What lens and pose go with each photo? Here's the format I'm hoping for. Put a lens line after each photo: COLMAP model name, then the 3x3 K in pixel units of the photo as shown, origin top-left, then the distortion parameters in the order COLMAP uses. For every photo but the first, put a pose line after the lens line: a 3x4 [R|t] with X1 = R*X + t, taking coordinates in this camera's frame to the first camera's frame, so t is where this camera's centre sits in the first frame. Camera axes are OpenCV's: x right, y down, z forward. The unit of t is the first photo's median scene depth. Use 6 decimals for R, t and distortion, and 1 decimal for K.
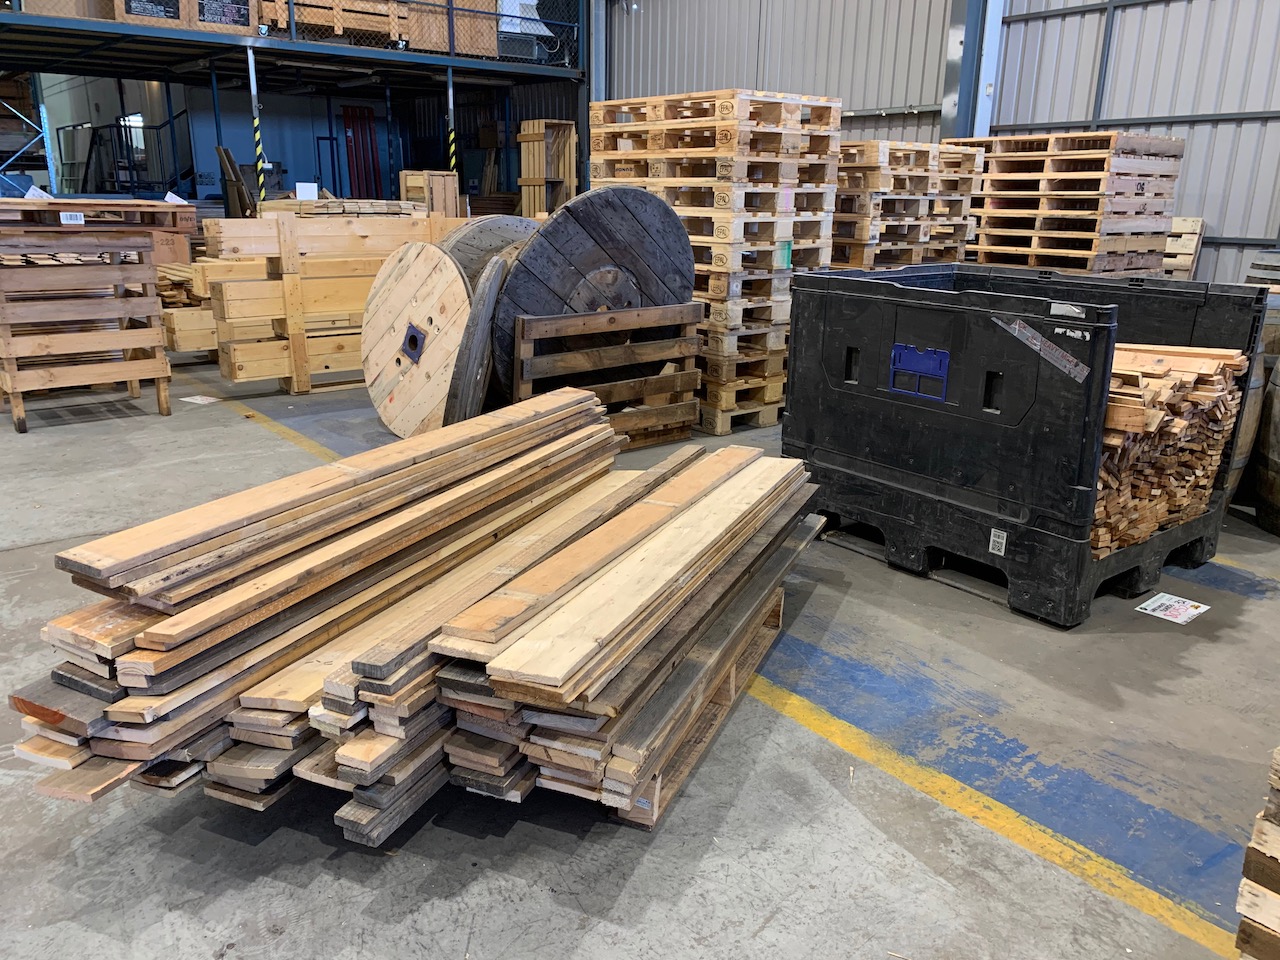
lens RADIAL K [[980.1, 0, 634.2], [0, 980.1, 472.5], [0, 0, 1]] dist [0.033137, -0.035248]
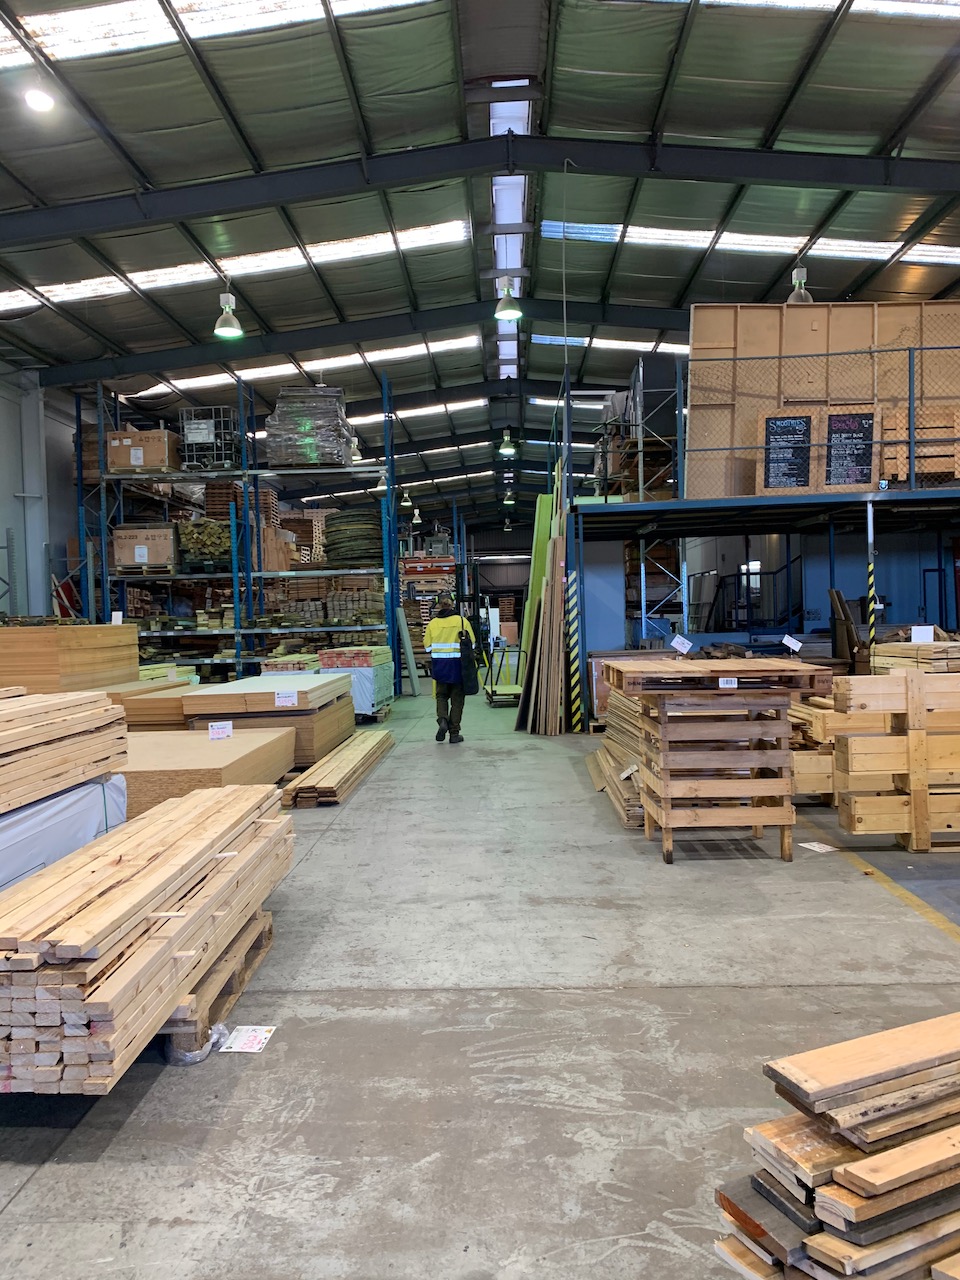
lens RADIAL K [[980.1, 0, 480.0], [0, 980.1, 640.0], [0, 0, 1]] dist [0.033137, -0.035248]
pose [[0.755307, -0.023657, -0.654944, -0.030824], [-0.141621, 0.969845, -0.198355, -0.032718], [0.639887, 0.242572, 0.729180, -0.031769]]
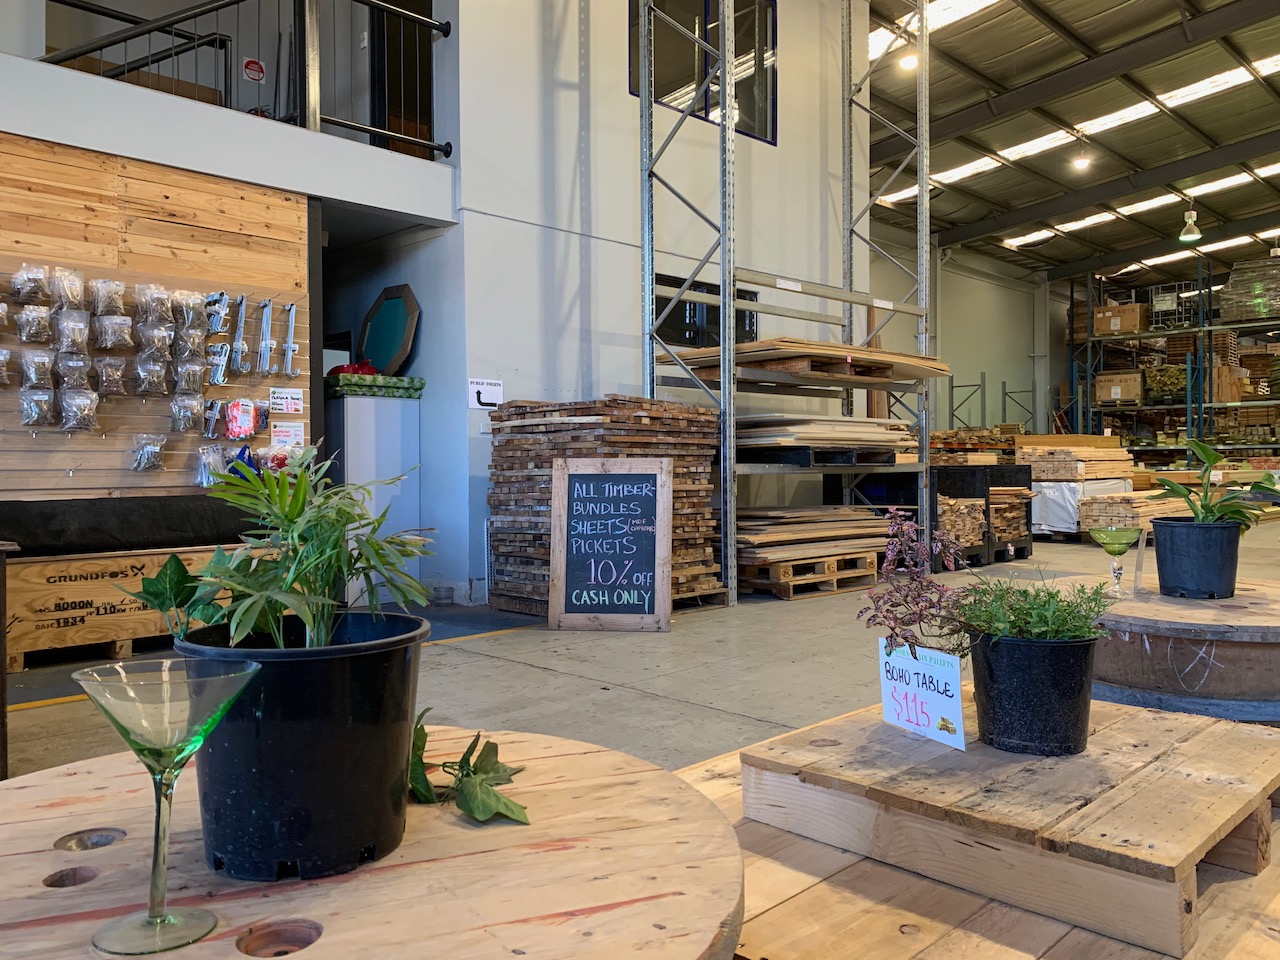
lens RADIAL K [[980.1, 0, 634.2], [0, 980.1, 472.5], [0, 0, 1]] dist [0.033137, -0.035248]
pose [[0.094845, -0.009553, -0.995446, 1.692333], [-0.270454, 0.962096, -0.035002, 0.420928], [0.958049, 0.272542, 0.088667, -1.110815]]
